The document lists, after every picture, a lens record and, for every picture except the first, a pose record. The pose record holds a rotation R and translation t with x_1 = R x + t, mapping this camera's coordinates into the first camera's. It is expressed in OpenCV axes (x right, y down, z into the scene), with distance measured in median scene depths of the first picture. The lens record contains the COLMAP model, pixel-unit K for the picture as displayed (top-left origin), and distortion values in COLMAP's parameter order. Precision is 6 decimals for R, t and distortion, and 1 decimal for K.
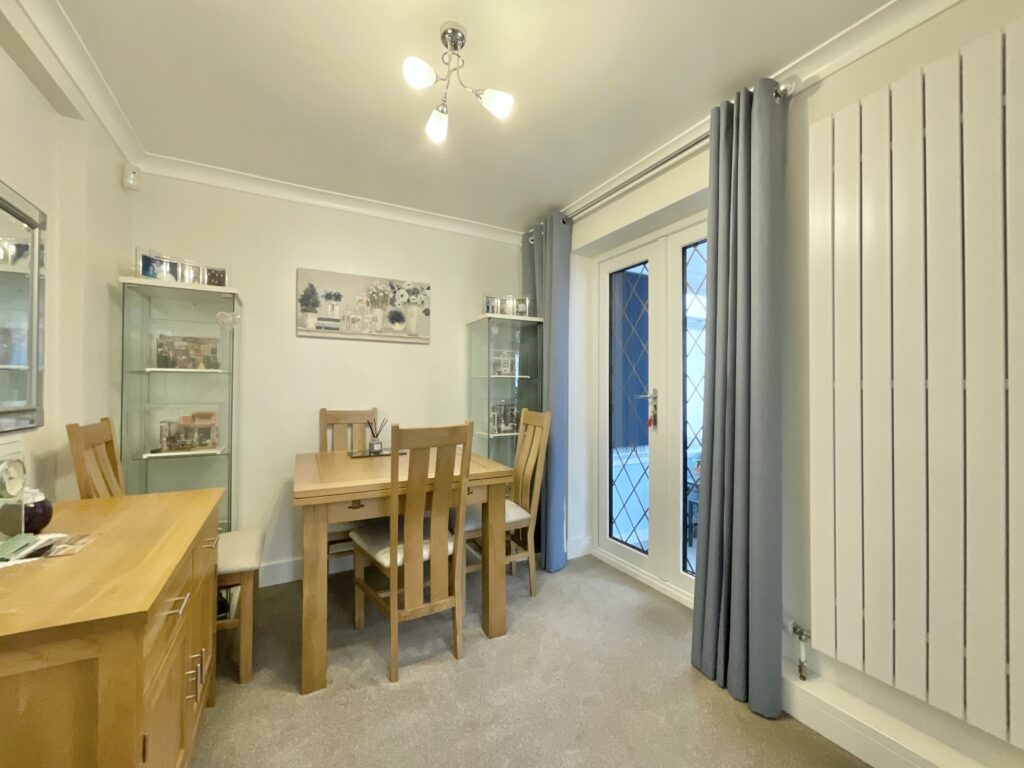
lens RADIAL K [[416.8, 0, 511.1], [0, 416.8, 386.4], [0, 0, 1]] dist [-0.001211, -0.000385]
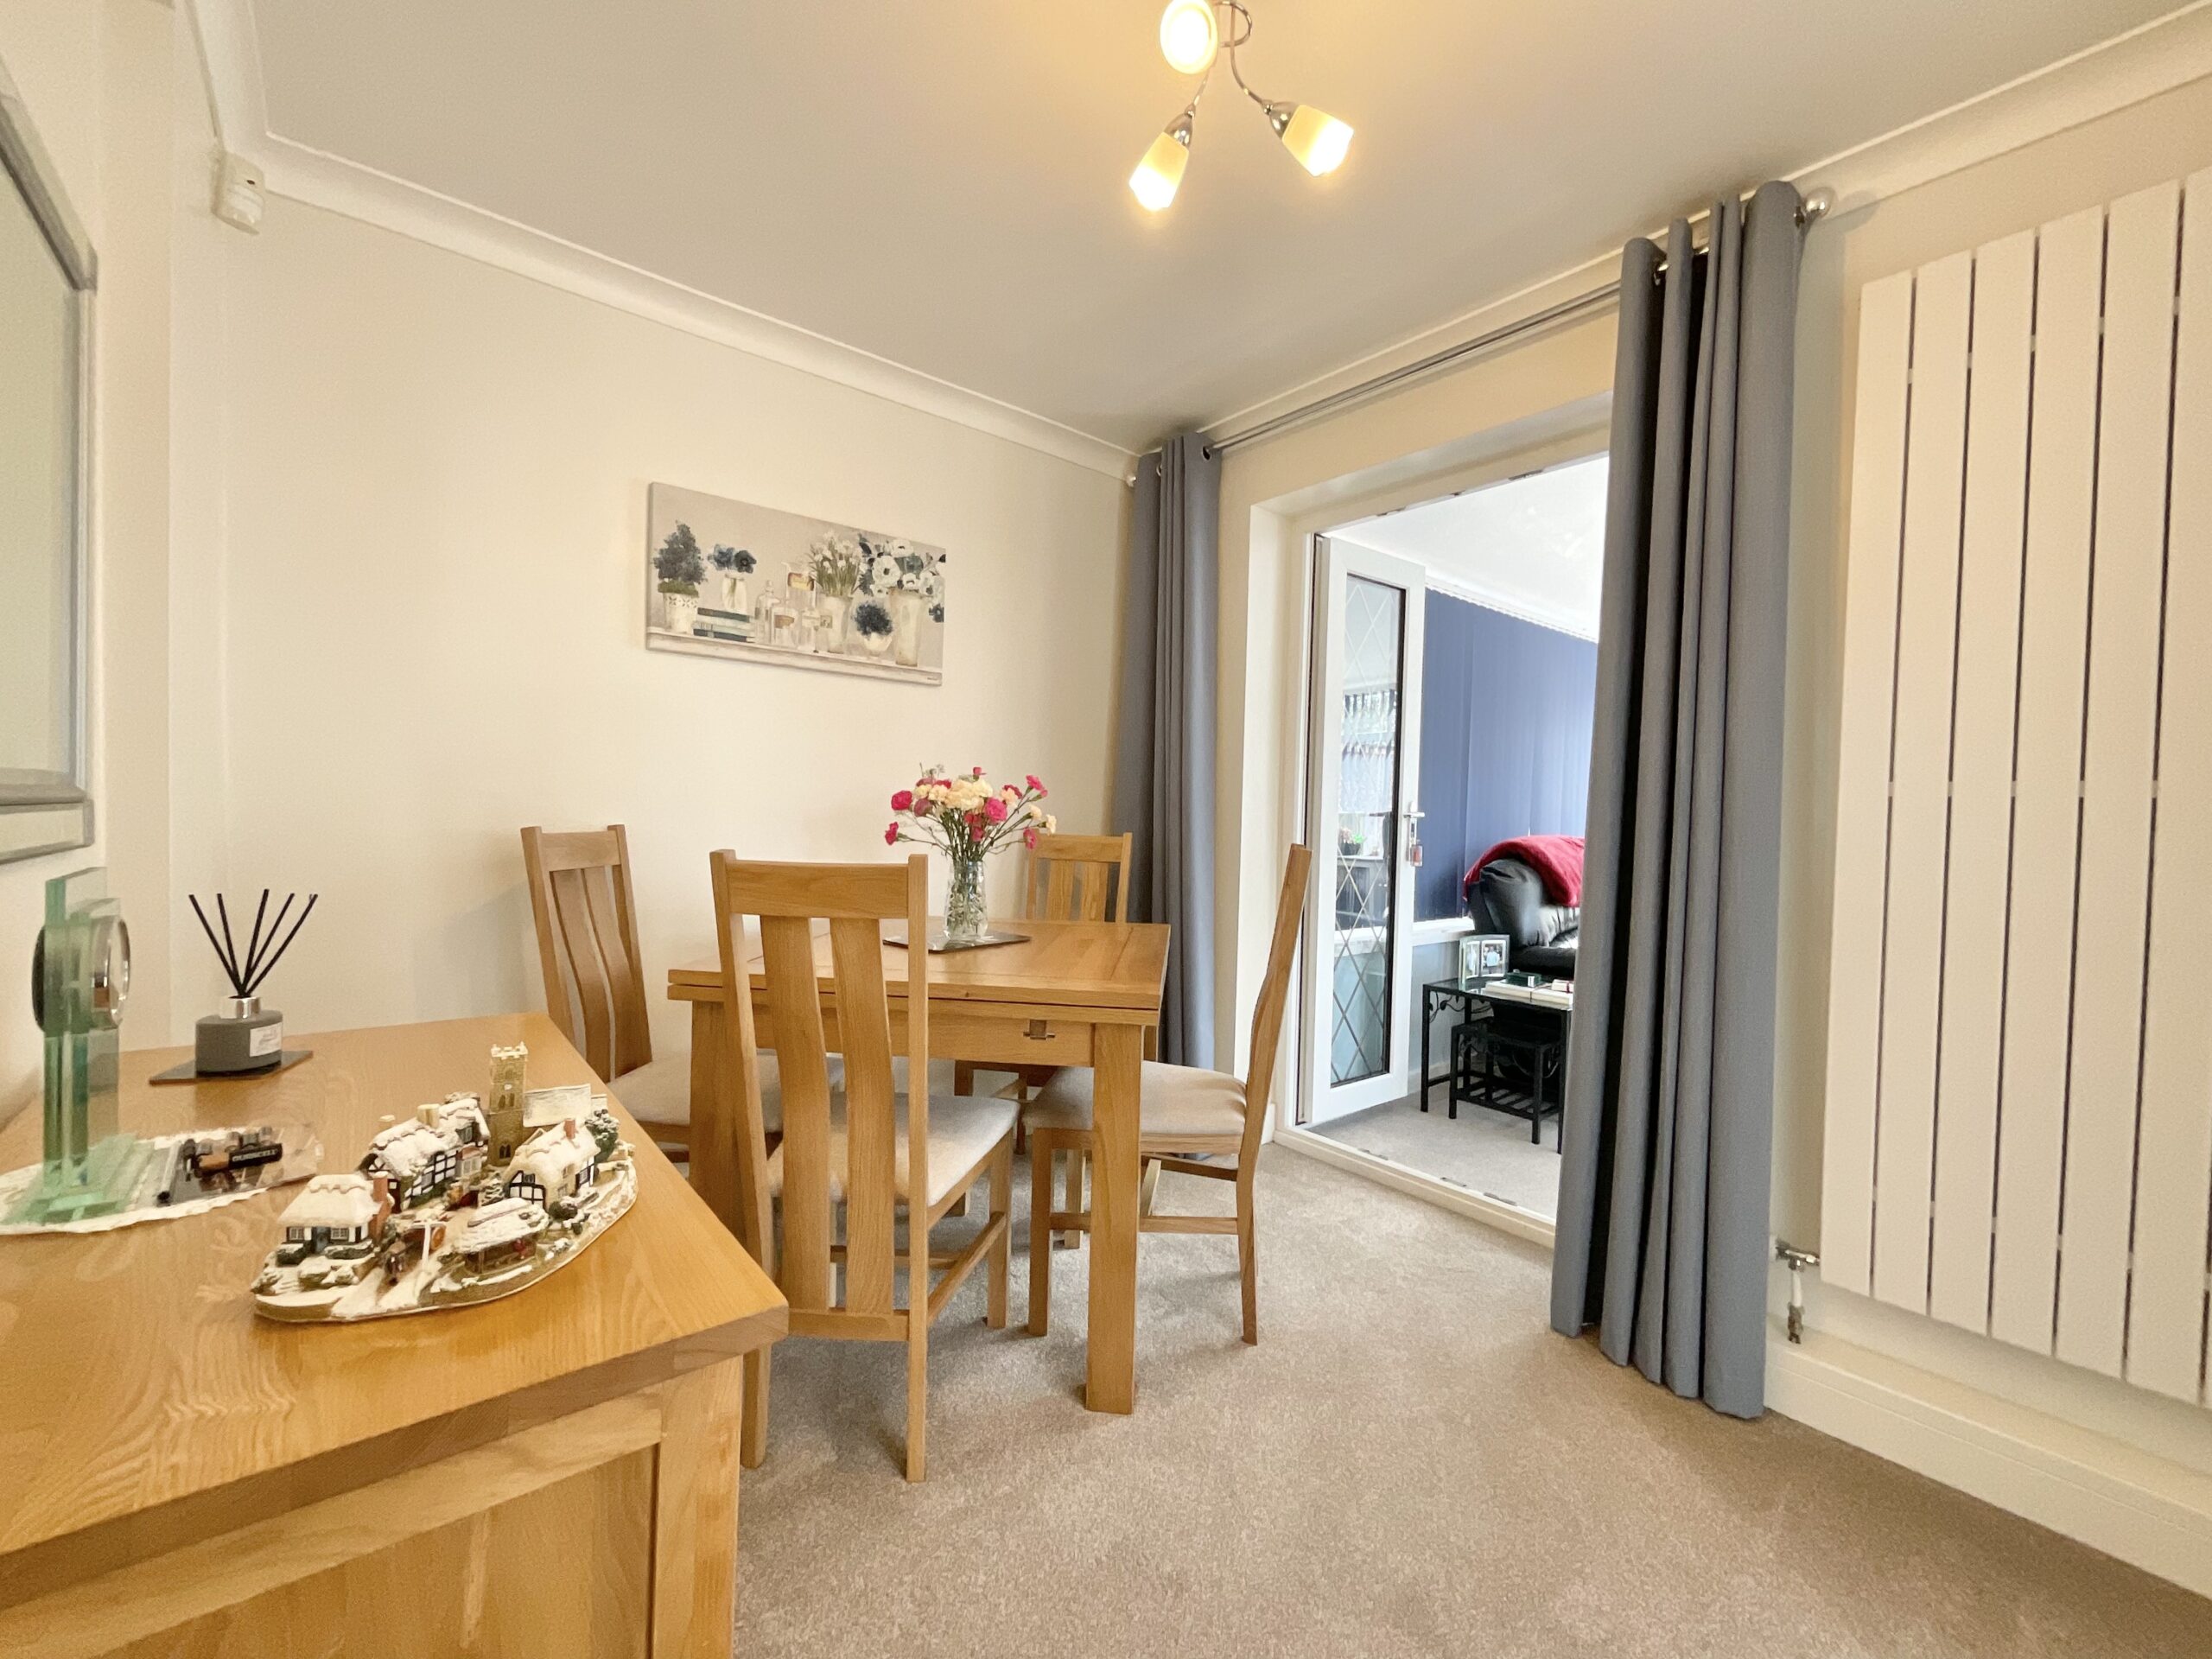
lens RADIAL K [[888.1, 0, 1101.3], [0, 888.1, 822.9], [0, 0, 1]] dist [-0.000619, -0.000280]
pose [[0.980528, 0.016467, 0.195686, -0.233820], [-0.021206, 0.999530, 0.022149, 0.020511], [-0.195229, -0.025867, 0.980416, 0.046540]]
